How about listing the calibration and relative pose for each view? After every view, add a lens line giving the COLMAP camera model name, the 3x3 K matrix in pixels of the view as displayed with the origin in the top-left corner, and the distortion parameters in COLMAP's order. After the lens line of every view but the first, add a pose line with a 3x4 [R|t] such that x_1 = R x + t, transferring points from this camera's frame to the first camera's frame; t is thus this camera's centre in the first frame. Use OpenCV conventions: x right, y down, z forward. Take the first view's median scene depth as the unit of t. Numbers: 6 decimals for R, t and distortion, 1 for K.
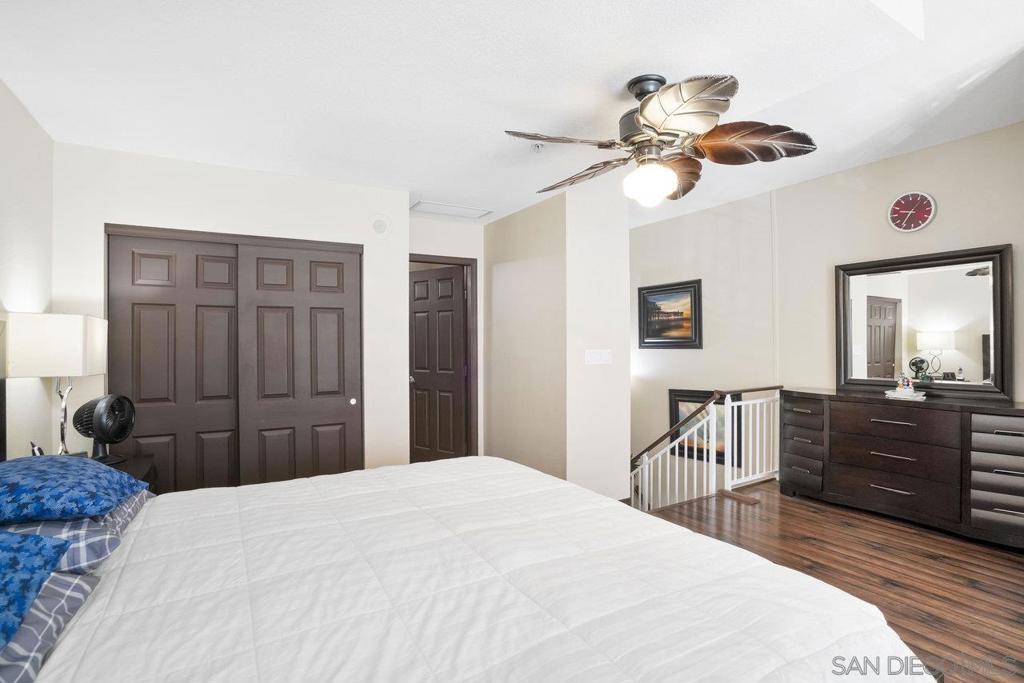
lens RADIAL K [[483.0, 0, 514.0], [0, 483.0, 348.4], [0, 0, 1]] dist [-0.030455, 0.002990]
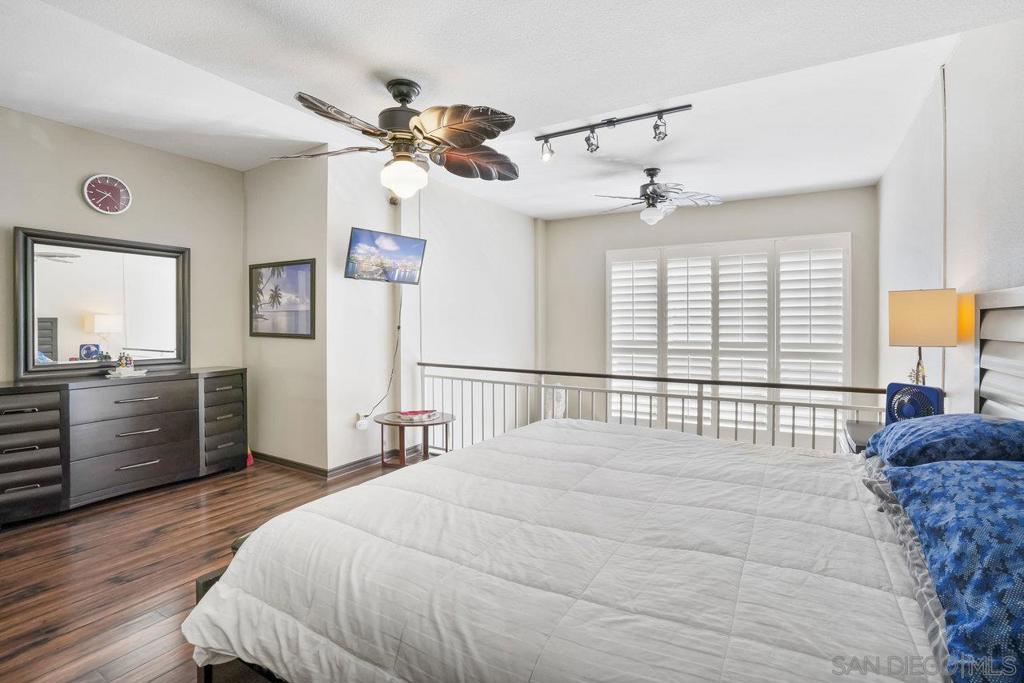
lens RADIAL K [[483.0, 0, 514.3], [0, 483.0, 339.9], [0, 0, 1]] dist [-0.030455, 0.002990]
pose [[-0.468246, -0.026498, 0.883201, -0.558668], [0.007949, 0.999383, 0.034198, -0.005613], [-0.883562, 0.023034, -0.467747, 0.844987]]
